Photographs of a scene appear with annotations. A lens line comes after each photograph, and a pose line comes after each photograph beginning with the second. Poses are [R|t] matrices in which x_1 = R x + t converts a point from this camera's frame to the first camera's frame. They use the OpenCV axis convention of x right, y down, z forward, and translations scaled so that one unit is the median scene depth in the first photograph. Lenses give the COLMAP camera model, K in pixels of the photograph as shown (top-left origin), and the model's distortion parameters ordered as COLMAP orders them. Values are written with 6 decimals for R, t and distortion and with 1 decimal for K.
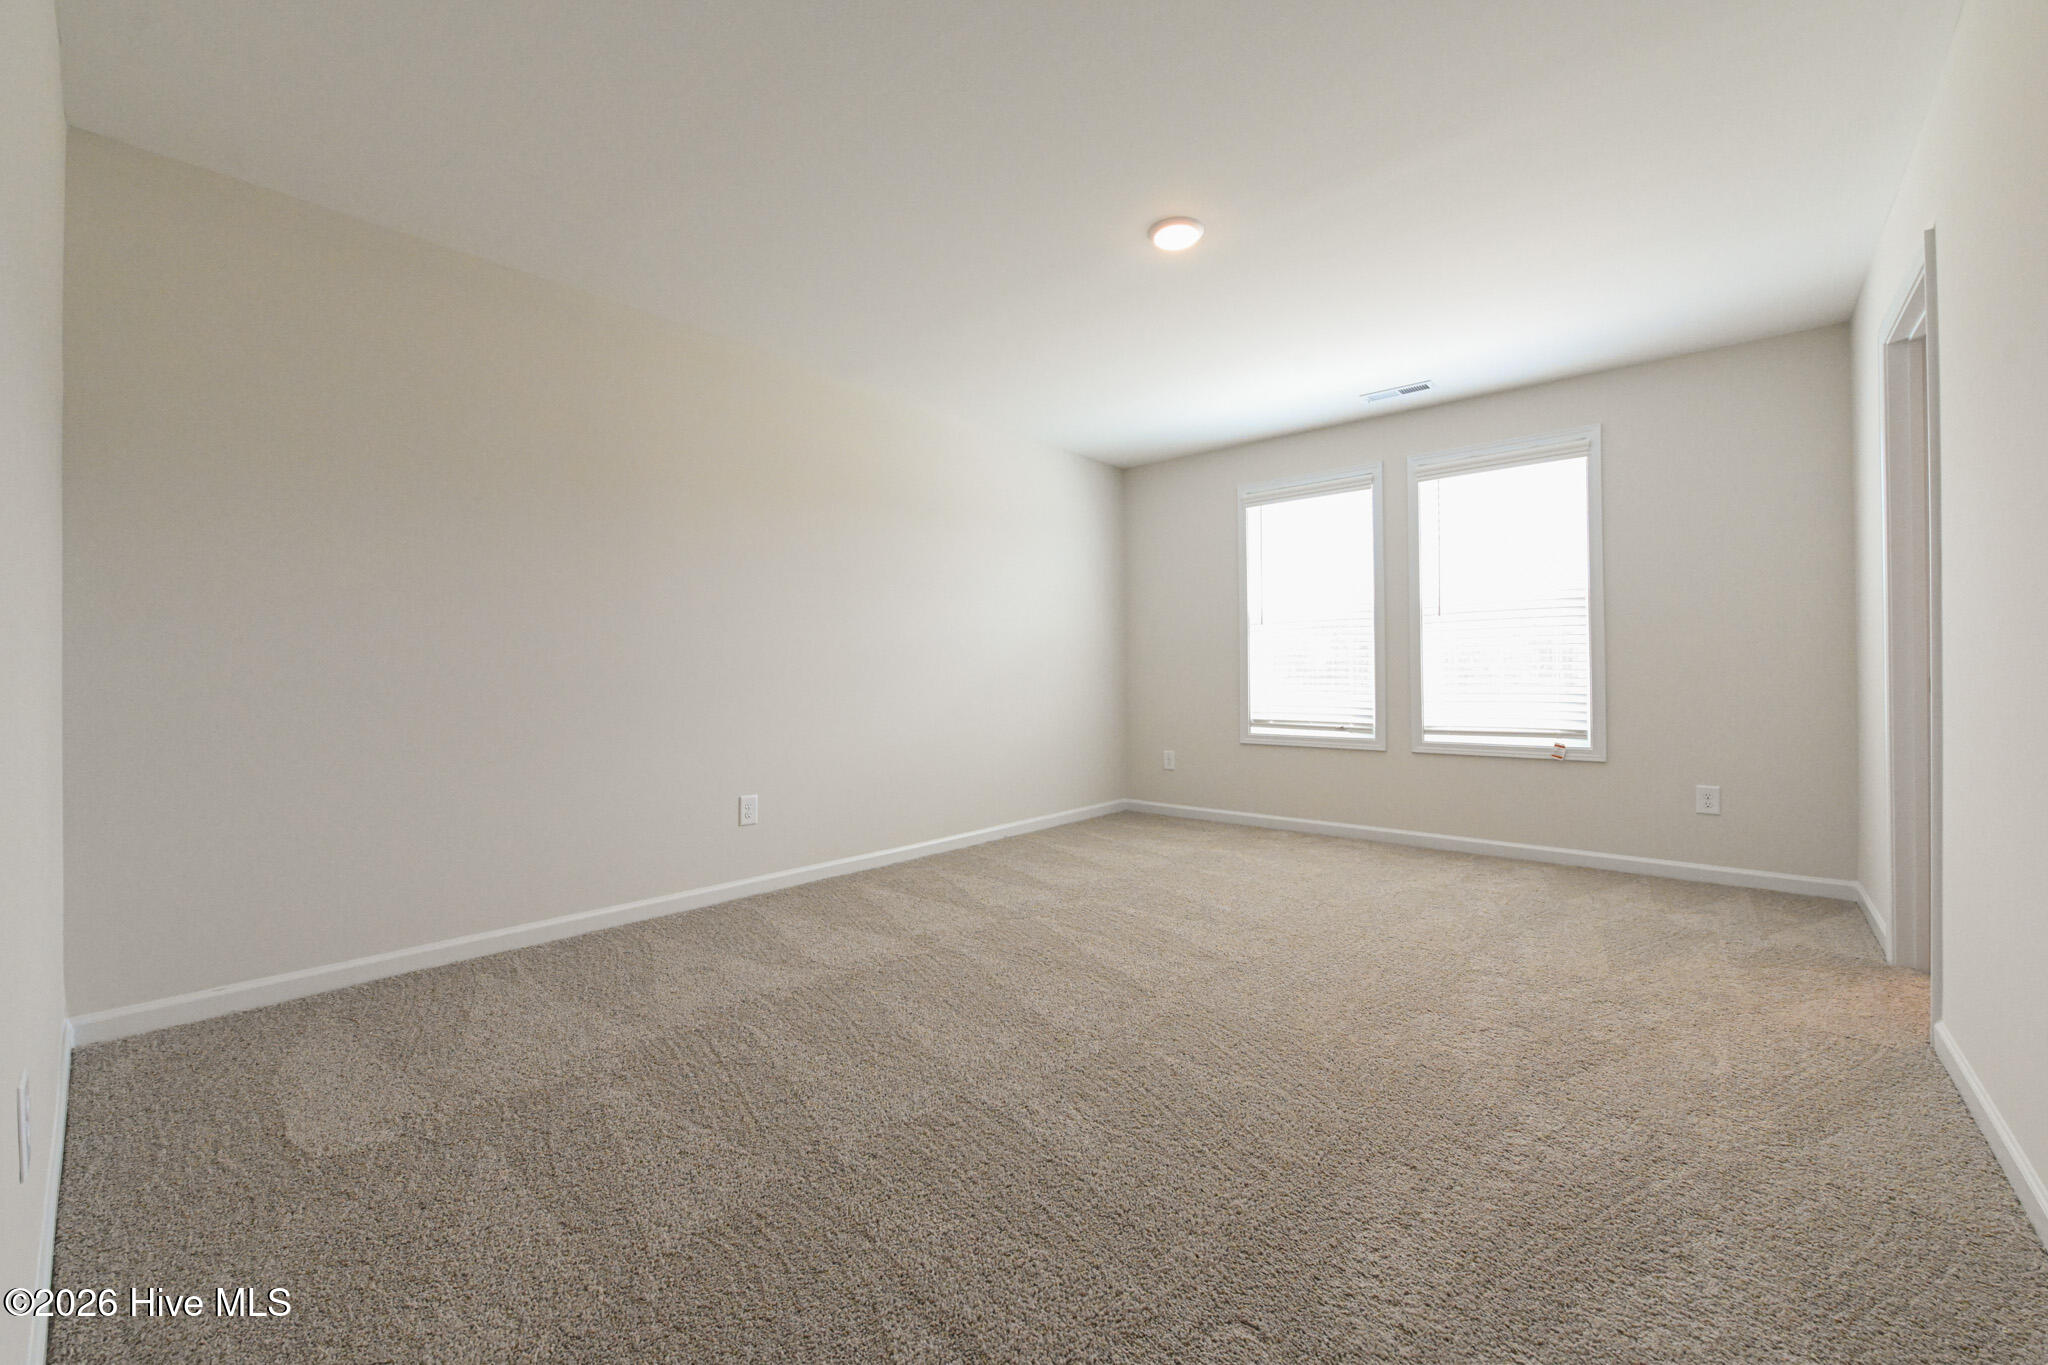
lens RADIAL K [[812.2, 0, 1021.5], [0, 812.2, 663.0], [0, 0, 1]] dist [-0.011500, 0.000645]
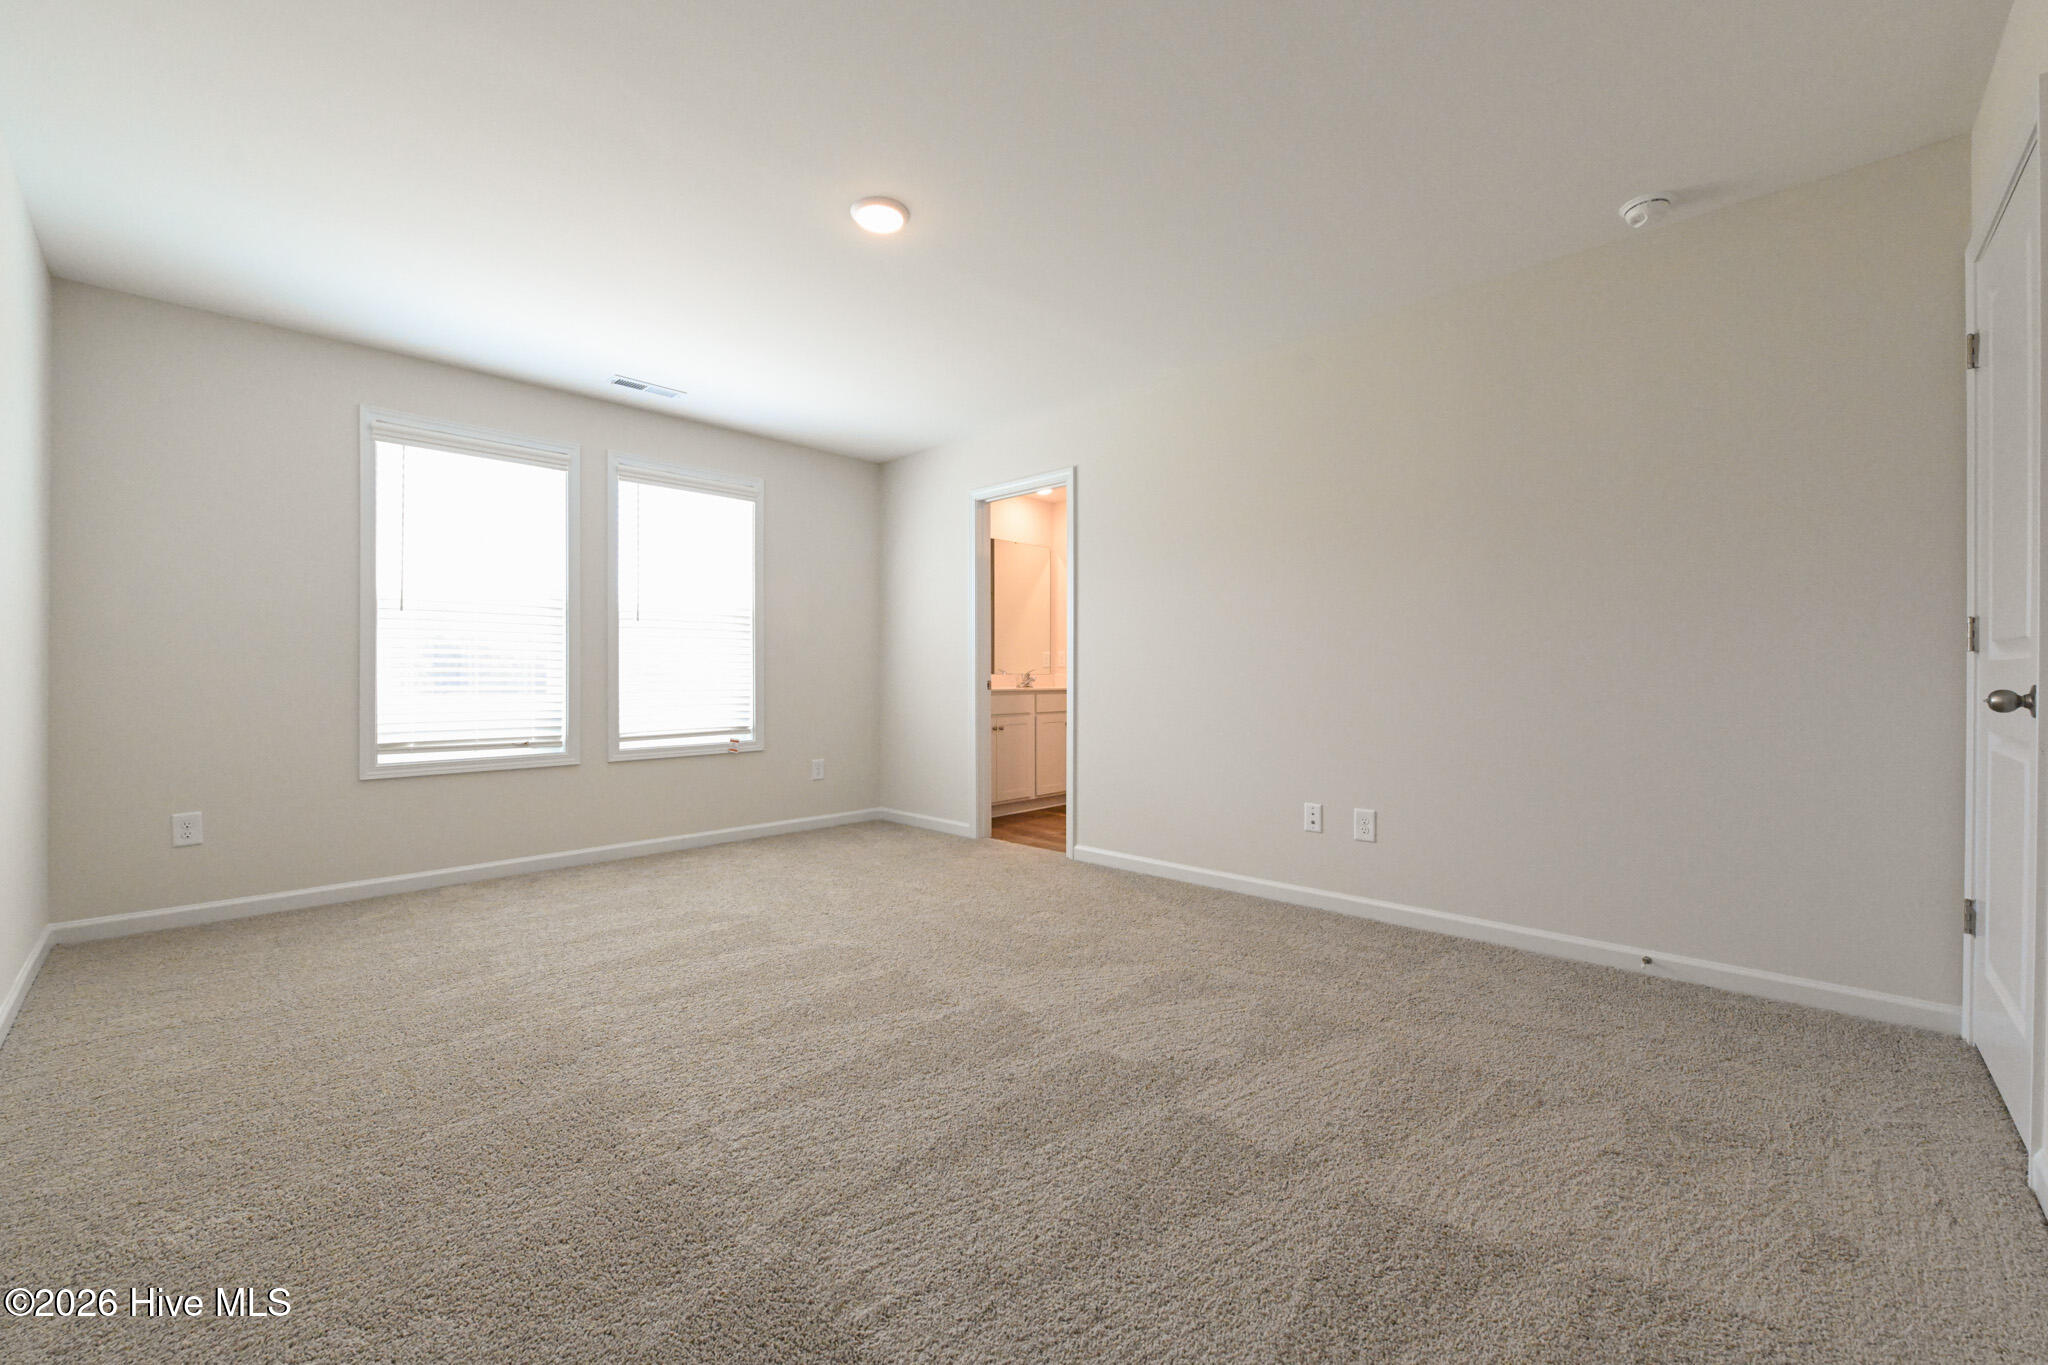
lens RADIAL K [[812.2, 0, 1032.9], [0, 812.2, 686.2], [0, 0, 1]] dist [-0.011500, 0.000645]
pose [[0.046006, -0.005548, 0.998926, -0.436176], [-0.013906, 0.999884, 0.006193, 0.007823], [-0.998844, -0.014176, 0.045924, 0.449898]]
